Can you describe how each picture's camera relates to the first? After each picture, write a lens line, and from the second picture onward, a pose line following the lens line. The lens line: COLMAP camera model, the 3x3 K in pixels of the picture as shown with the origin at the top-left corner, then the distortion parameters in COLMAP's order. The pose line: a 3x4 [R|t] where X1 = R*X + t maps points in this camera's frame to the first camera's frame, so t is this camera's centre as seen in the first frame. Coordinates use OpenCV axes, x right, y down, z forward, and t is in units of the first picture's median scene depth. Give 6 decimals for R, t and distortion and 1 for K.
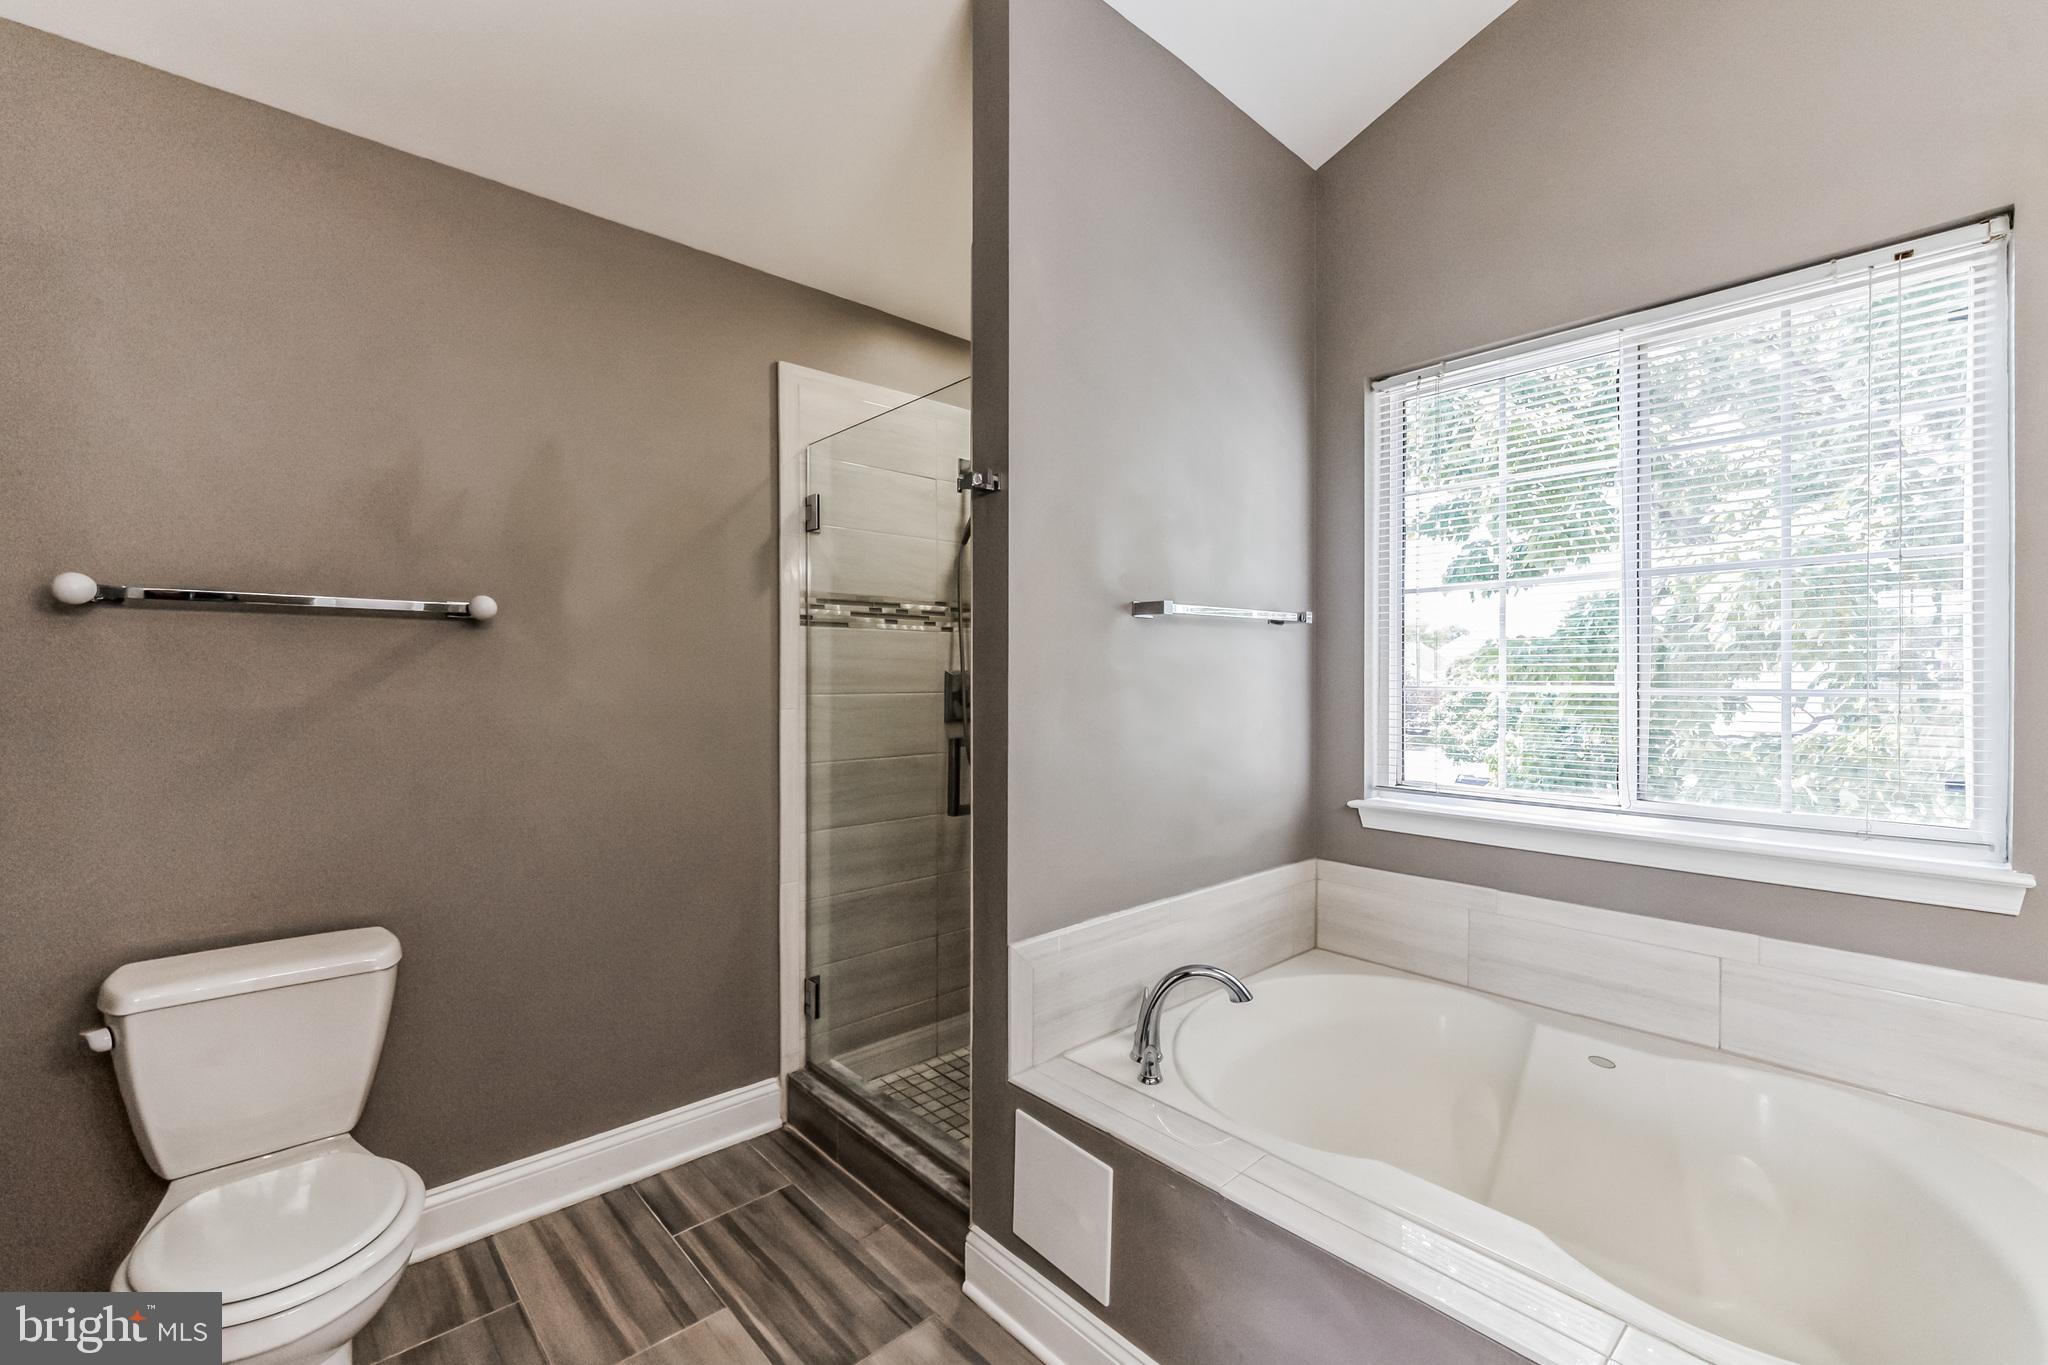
lens RADIAL K [[844.6, 0, 1022.7], [0, 844.6, 675.4], [0, 0, 1]] dist [-0.002841, 0.000005]
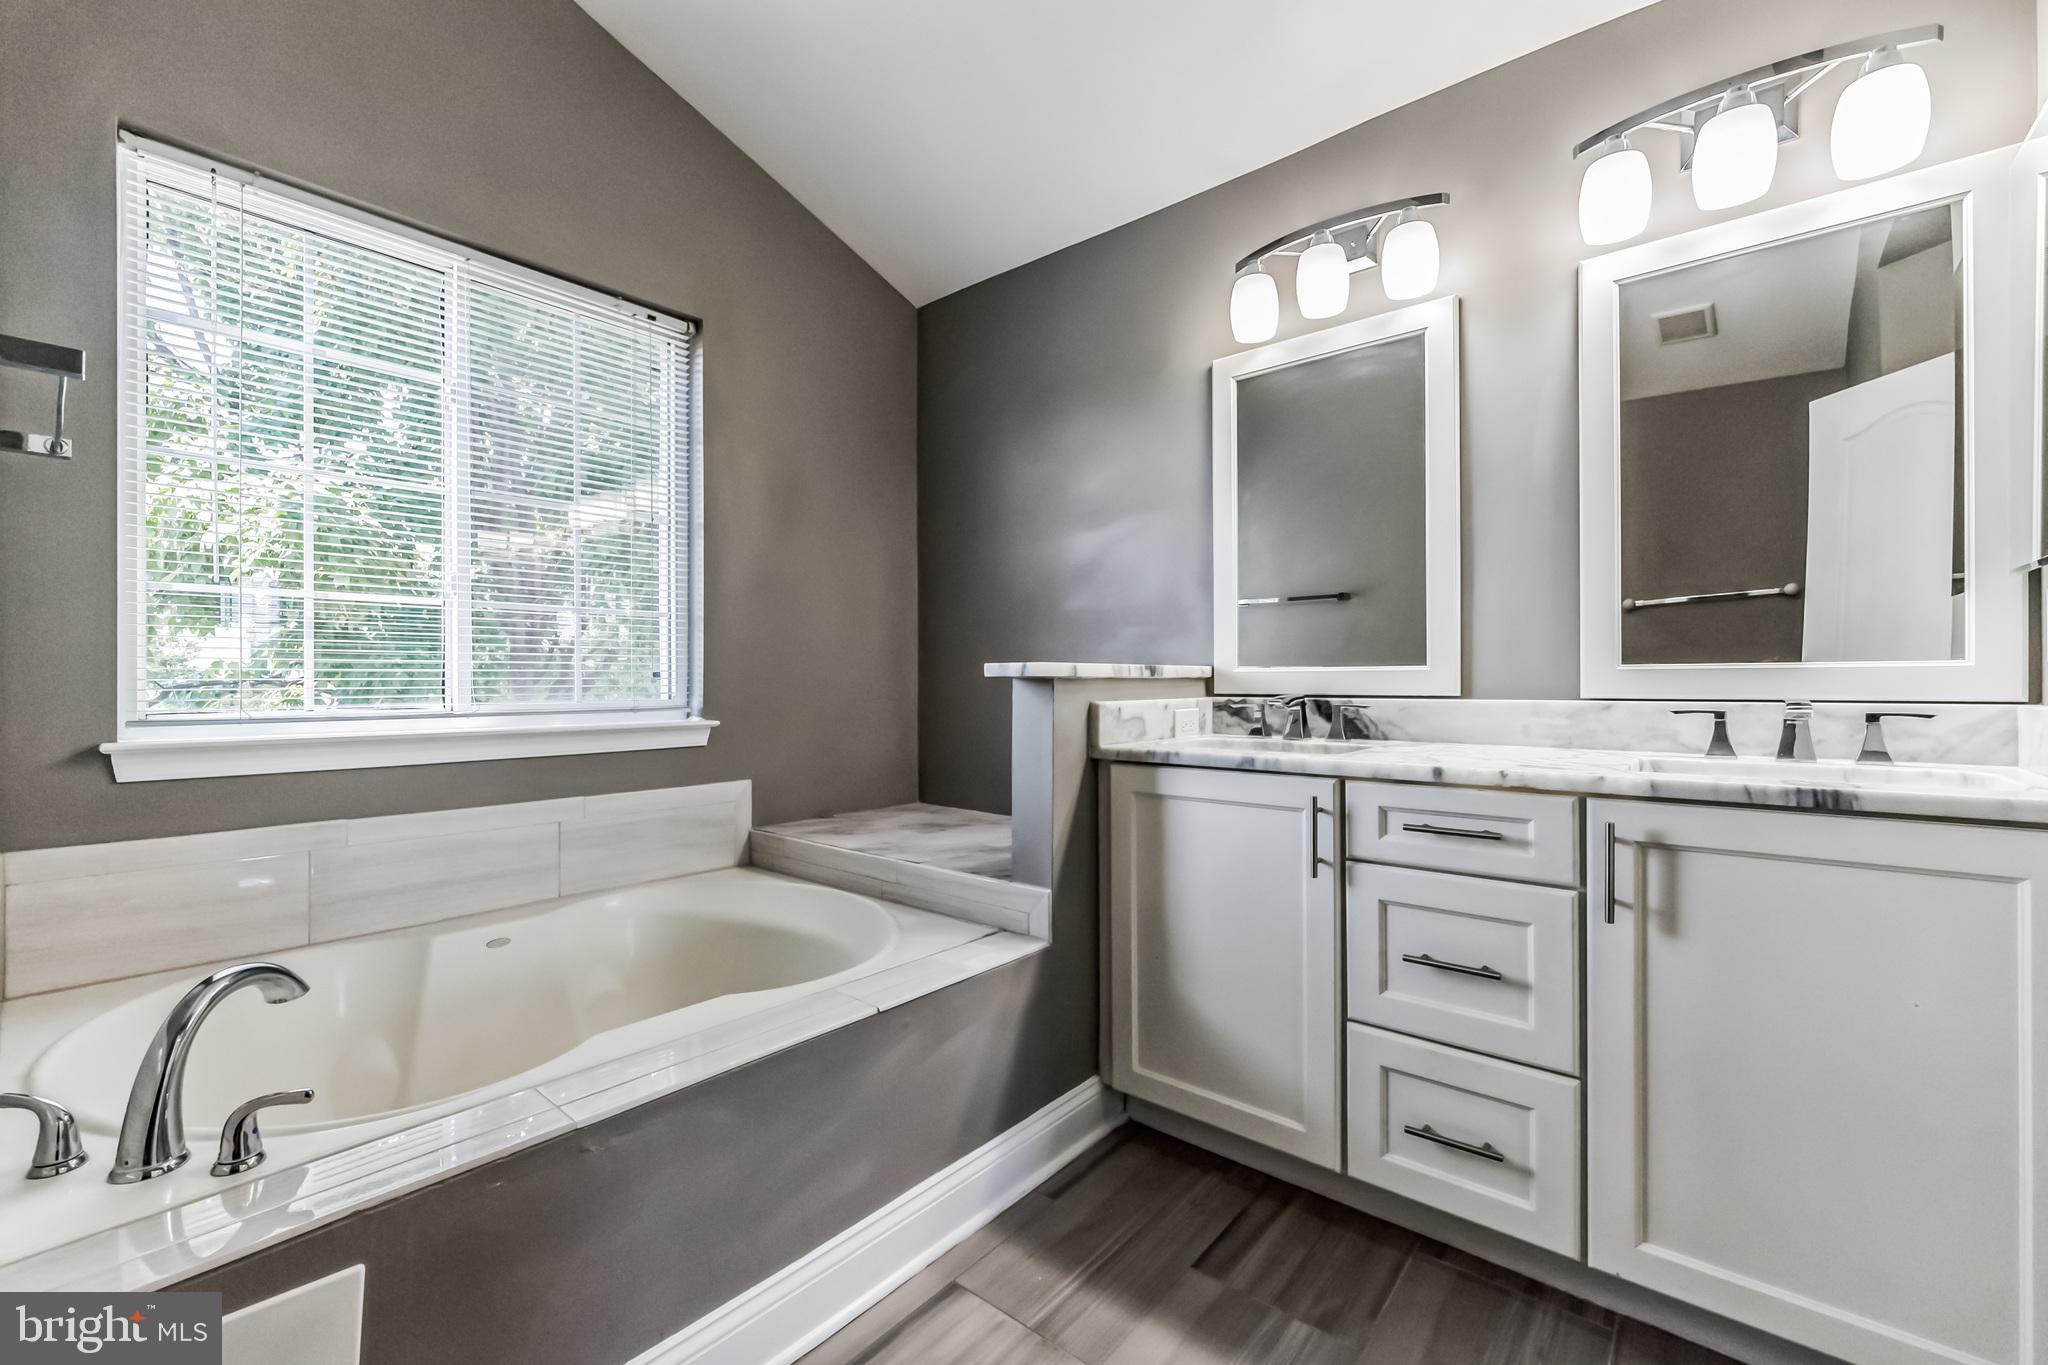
lens RADIAL K [[844.6, 0, 1026.7], [0, 844.6, 685.4], [0, 0, 1]] dist [-0.002841, 0.000005]
pose [[-0.135697, -0.008172, 0.990717, -0.439443], [-0.006183, 0.999953, 0.007401, 0.115425], [-0.990731, -0.005121, -0.135742, 0.461694]]
